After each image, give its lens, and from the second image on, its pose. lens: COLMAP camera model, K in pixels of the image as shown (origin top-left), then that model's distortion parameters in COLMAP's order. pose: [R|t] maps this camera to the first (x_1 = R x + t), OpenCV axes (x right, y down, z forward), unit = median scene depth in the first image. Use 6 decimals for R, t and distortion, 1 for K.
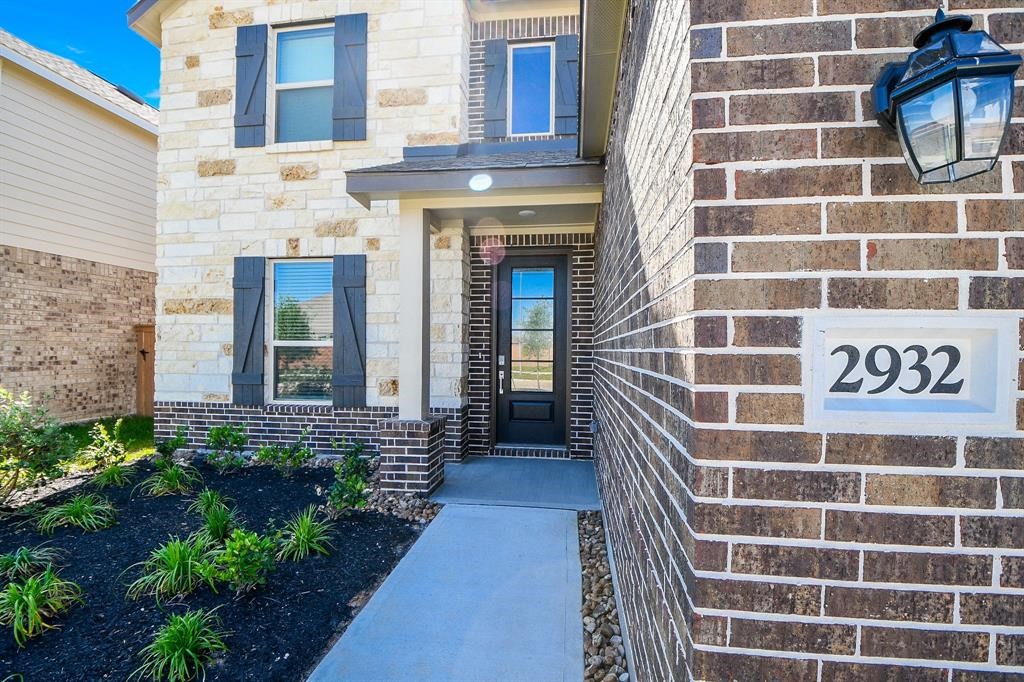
lens RADIAL K [[463.1, 0, 512.0], [0, 463.1, 345.8], [0, 0, 1]] dist [0.010801, -0.002042]
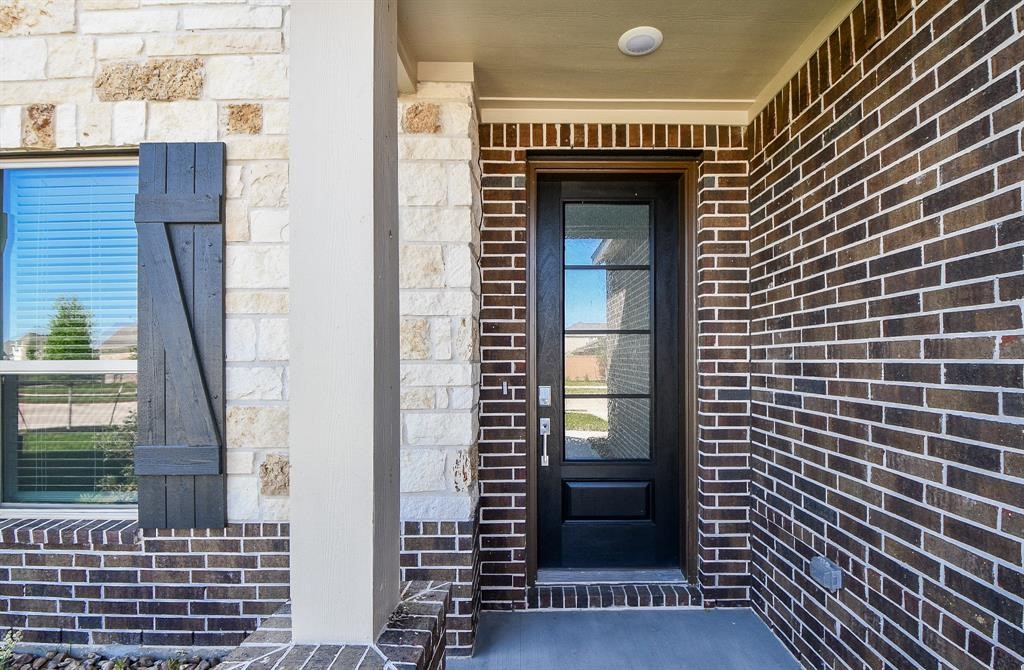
lens RADIAL K [[462.2, 0, 530.0], [0, 462.2, 352.5], [0, 0, 1]] dist [-0.014657, -0.001812]
pose [[0.990607, -0.008843, 0.136455, -0.108578], [0.009444, 0.999948, -0.003756, -0.012238], [-0.136415, 0.005009, 0.990639, 0.564366]]
